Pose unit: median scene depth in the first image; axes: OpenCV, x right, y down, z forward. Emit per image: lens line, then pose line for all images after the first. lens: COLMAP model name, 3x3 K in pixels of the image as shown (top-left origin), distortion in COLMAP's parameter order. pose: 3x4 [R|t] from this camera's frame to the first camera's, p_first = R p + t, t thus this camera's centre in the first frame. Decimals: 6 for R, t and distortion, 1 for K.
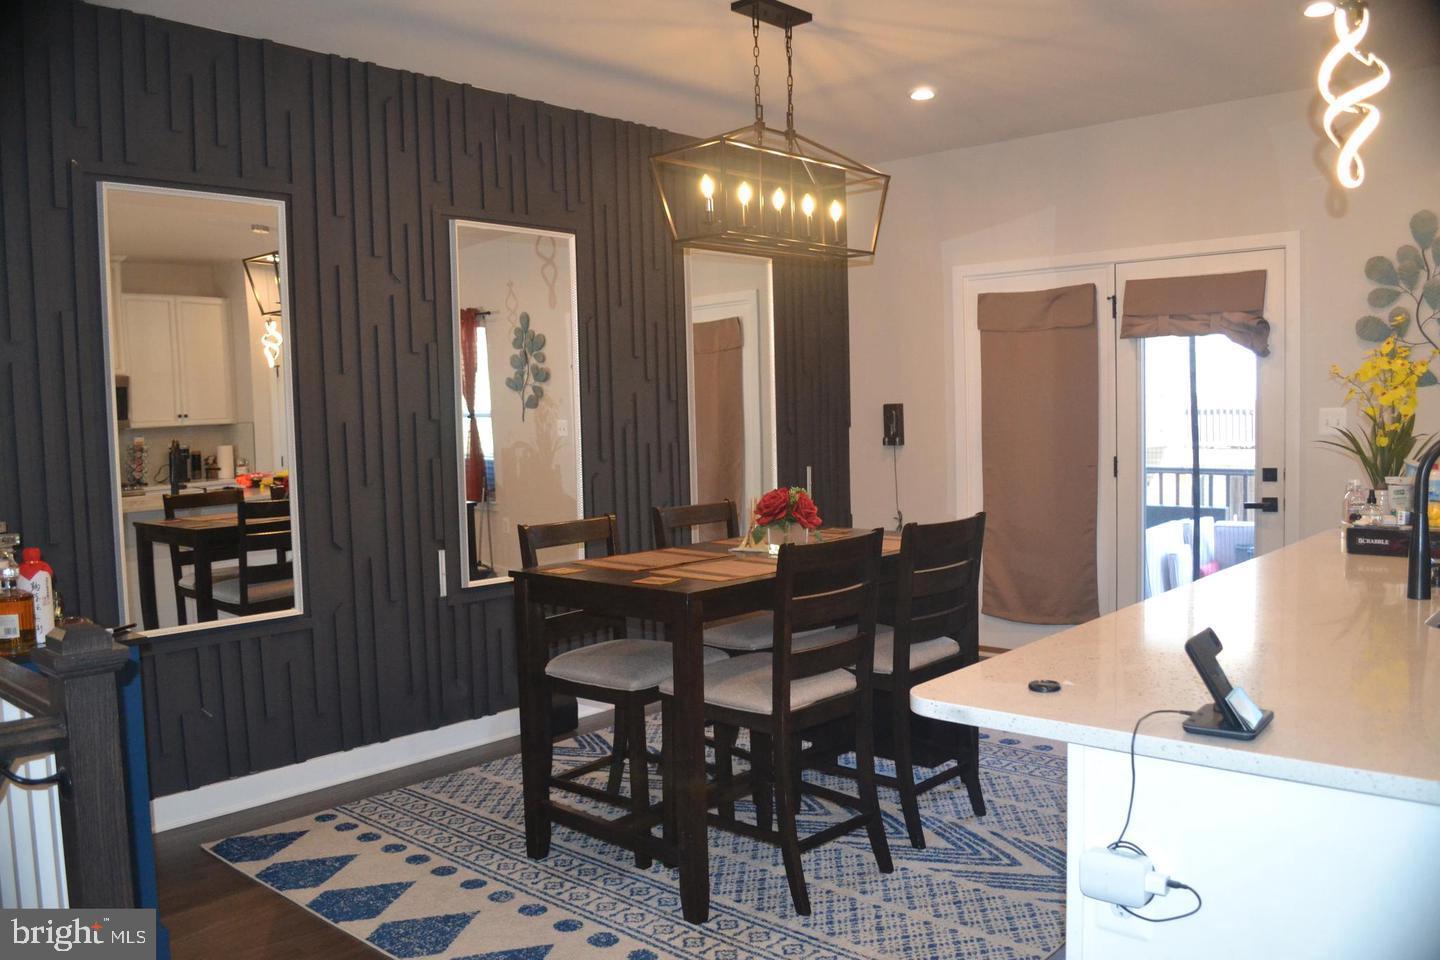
lens RADIAL K [[1149.9, 0, 716.6], [0, 1149.9, 484.1], [0, 0, 1]] dist [-0.094539, 0.024117]
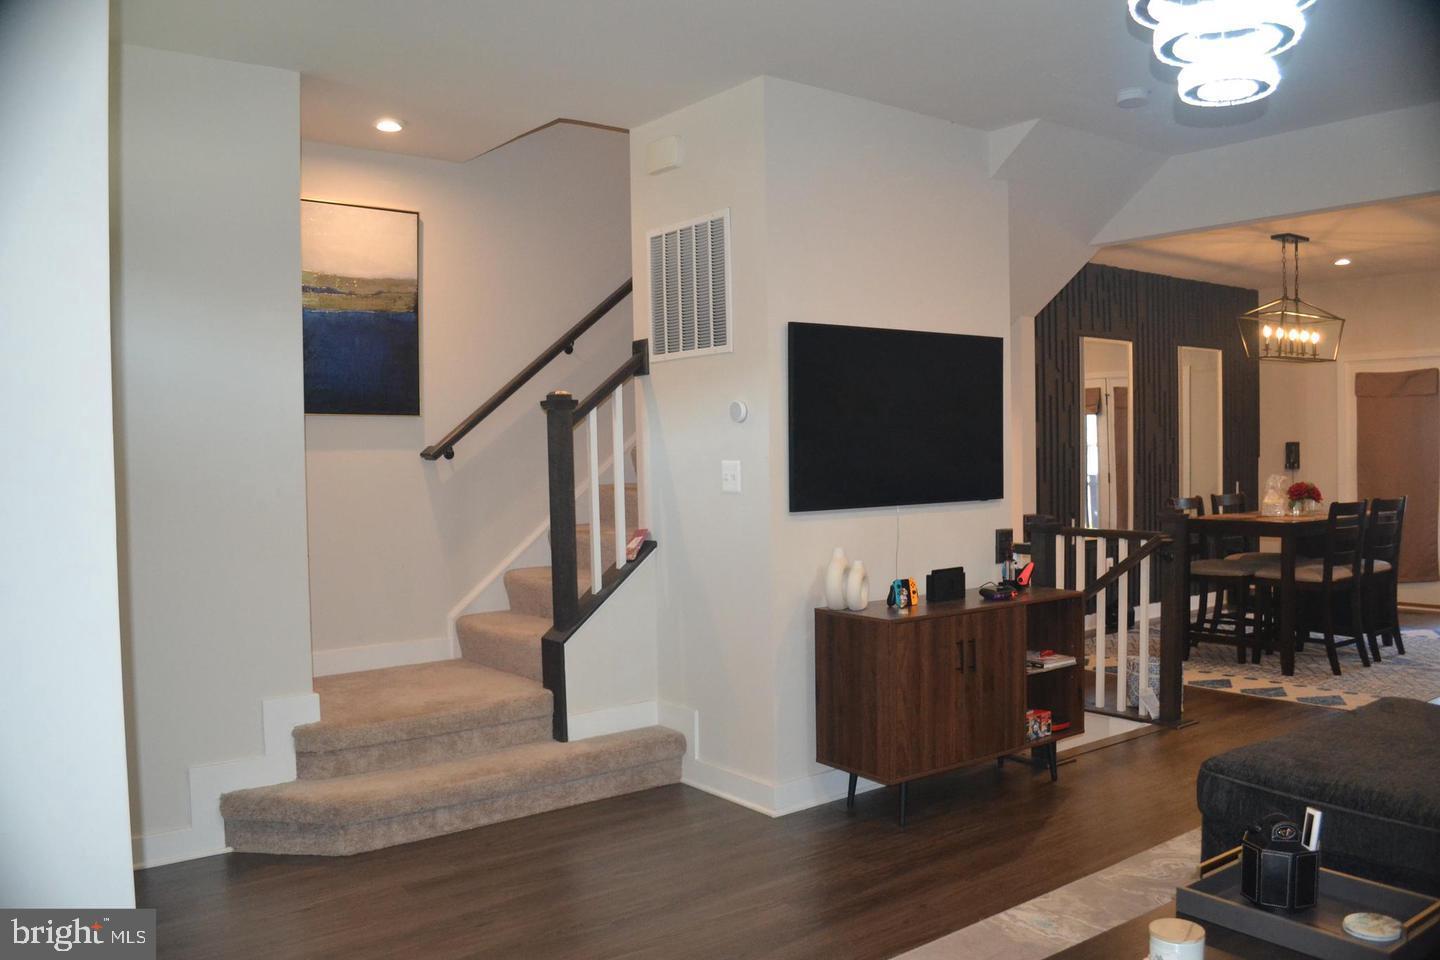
lens RADIAL K [[1149.9, 0, 723.8], [0, 1149.9, 485.9], [0, 0, 1]] dist [-0.094539, 0.024117]
pose [[0.984871, 0.014019, -0.172722, -0.476087], [-0.020056, 0.999246, -0.033254, 0.076320], [0.172126, 0.036215, 0.984409, -0.871601]]
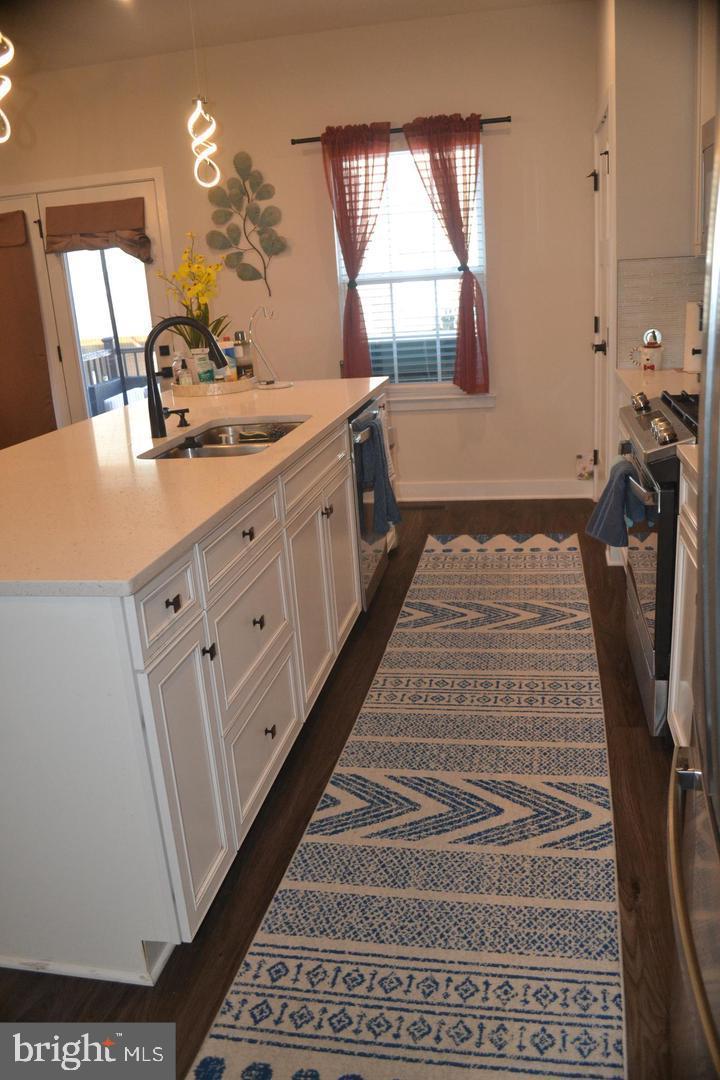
lens RADIAL K [[862.4, 0, 366.7], [0, 862.4, 542.1], [0, 0, 1]] dist [-0.094539, 0.024117]
pose [[0.852019, -0.182800, 0.490558, 0.147925], [0.078058, 0.970940, 0.226234, 0.002359], [-0.517658, -0.154464, 0.841529, -0.054088]]
